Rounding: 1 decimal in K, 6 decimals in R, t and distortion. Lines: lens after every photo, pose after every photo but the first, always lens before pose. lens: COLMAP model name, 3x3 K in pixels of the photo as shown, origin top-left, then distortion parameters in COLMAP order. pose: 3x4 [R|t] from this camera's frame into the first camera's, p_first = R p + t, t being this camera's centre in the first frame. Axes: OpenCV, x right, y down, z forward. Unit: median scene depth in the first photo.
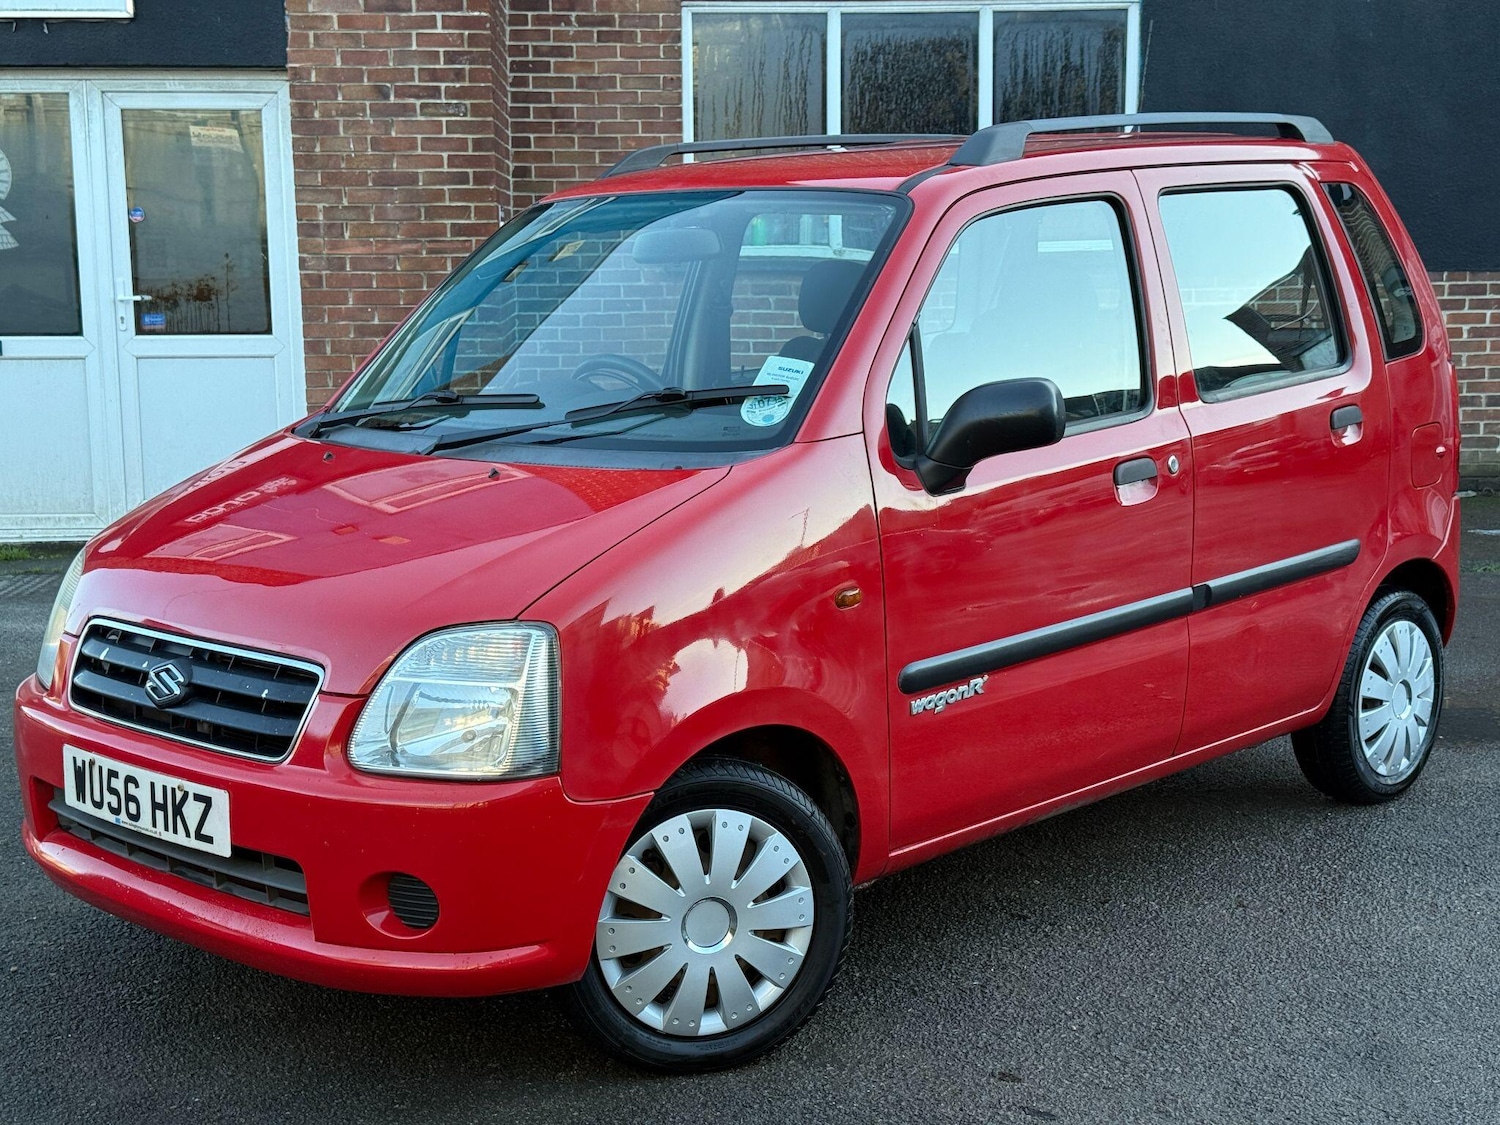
lens RADIAL K [[2078.7, 0, 754.9], [0, 2078.7, 575.8], [0, 0, 1]] dist [0.081771, 0.000000]
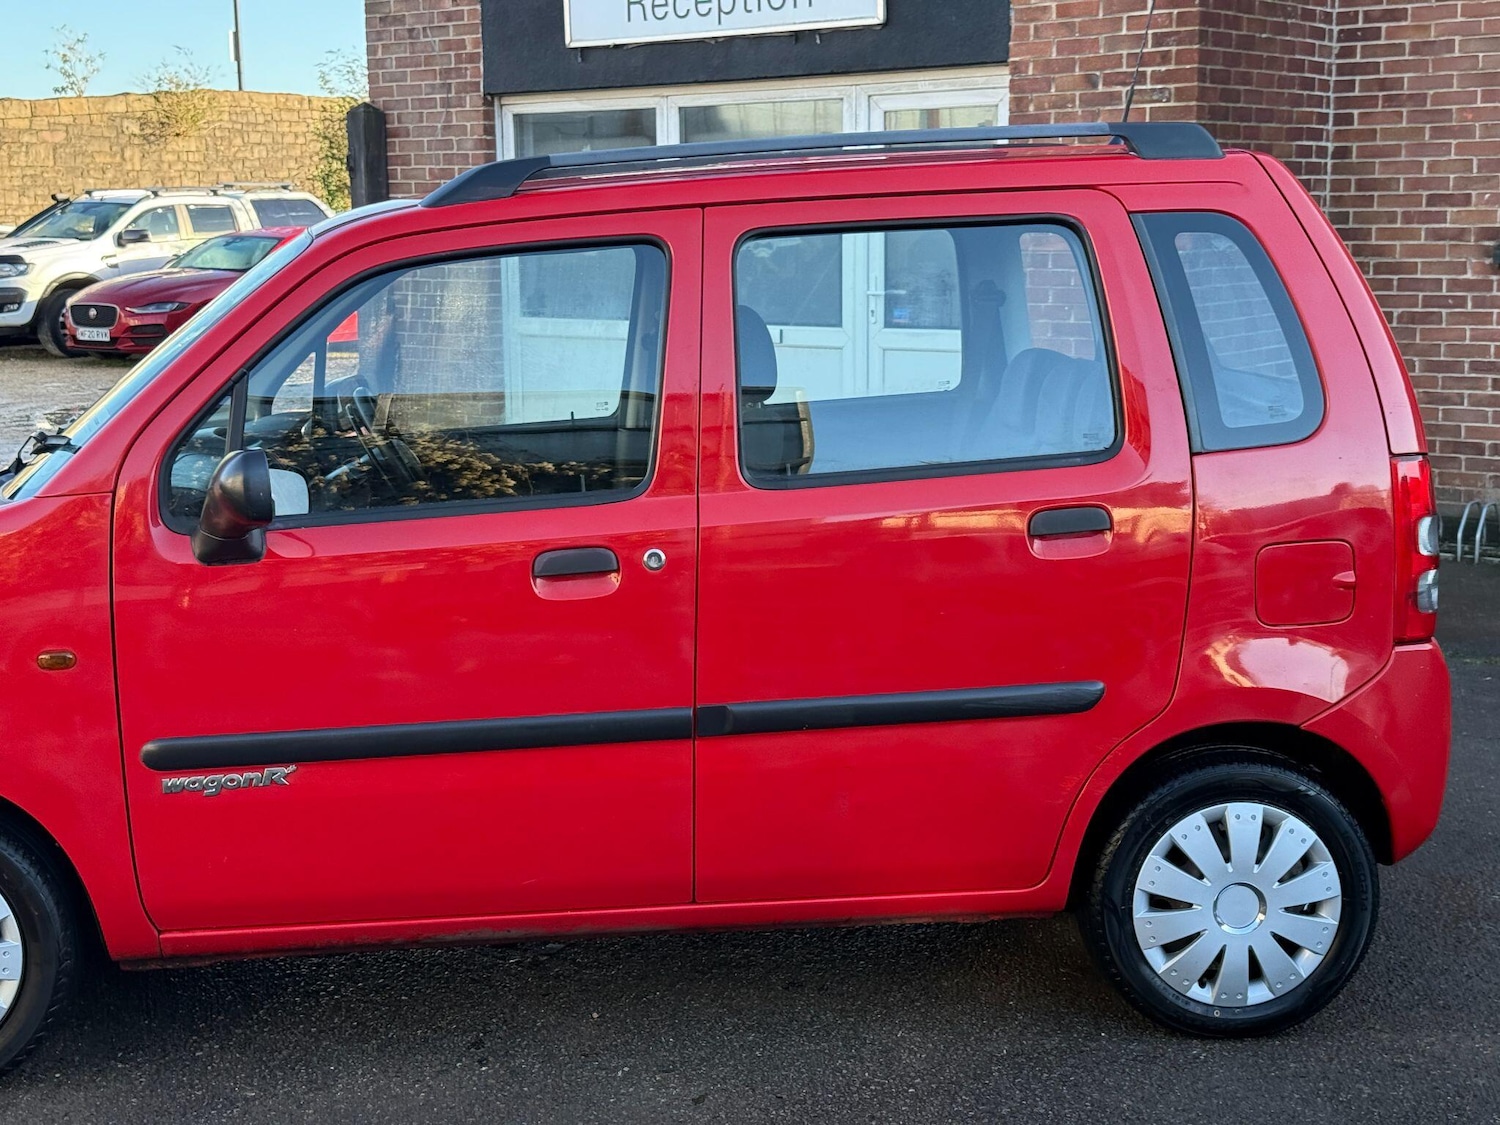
lens RADIAL K [[2078.7, 0, 743.4], [0, 2078.7, 562.2], [0, 0, 1]] dist [0.081771, 0.000000]
pose [[0.748025, 0.105865, -0.655172, 0.353538], [-0.097355, 0.994020, 0.049465, -0.044164], [0.656491, 0.026783, 0.753859, 0.179804]]
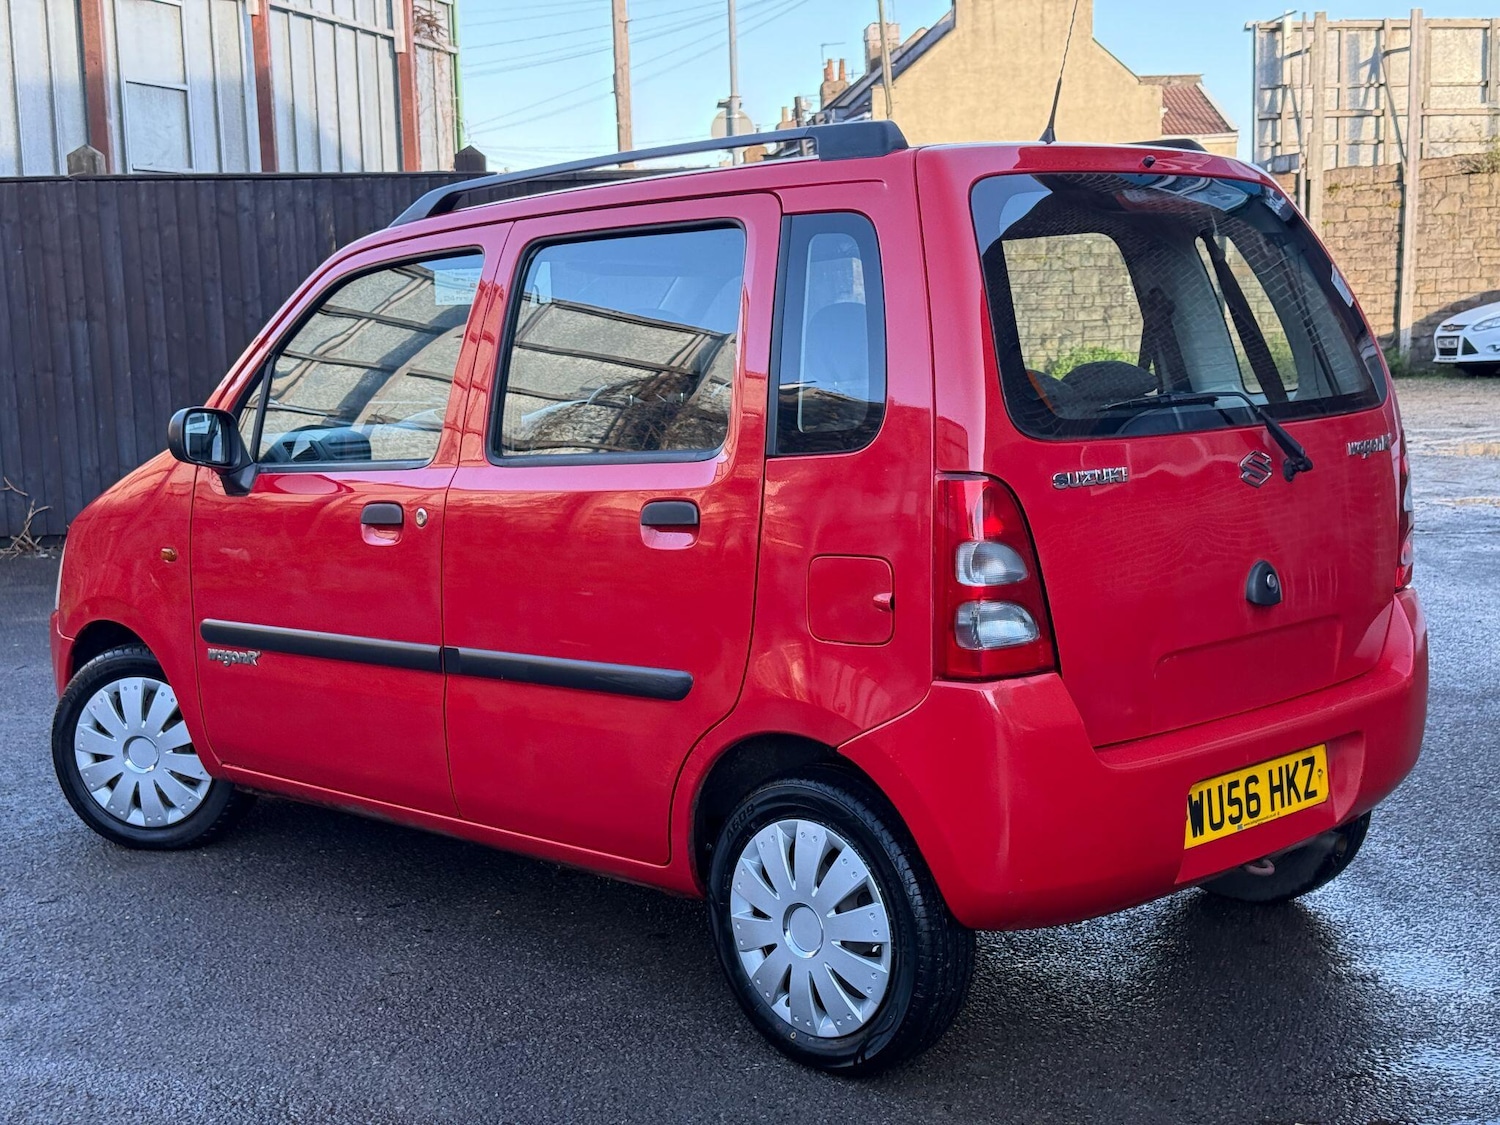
lens RADIAL K [[2102.3, 0, 762.5], [0, 2102.3, 560.2], [0, 0, 1]] dist [0.054774, 0.000000]
pose [[-0.019347, 0.130628, -0.991243, 0.547554], [-0.131504, 0.982483, 0.132040, -0.085618], [0.991127, 0.132907, -0.001830, 0.532934]]
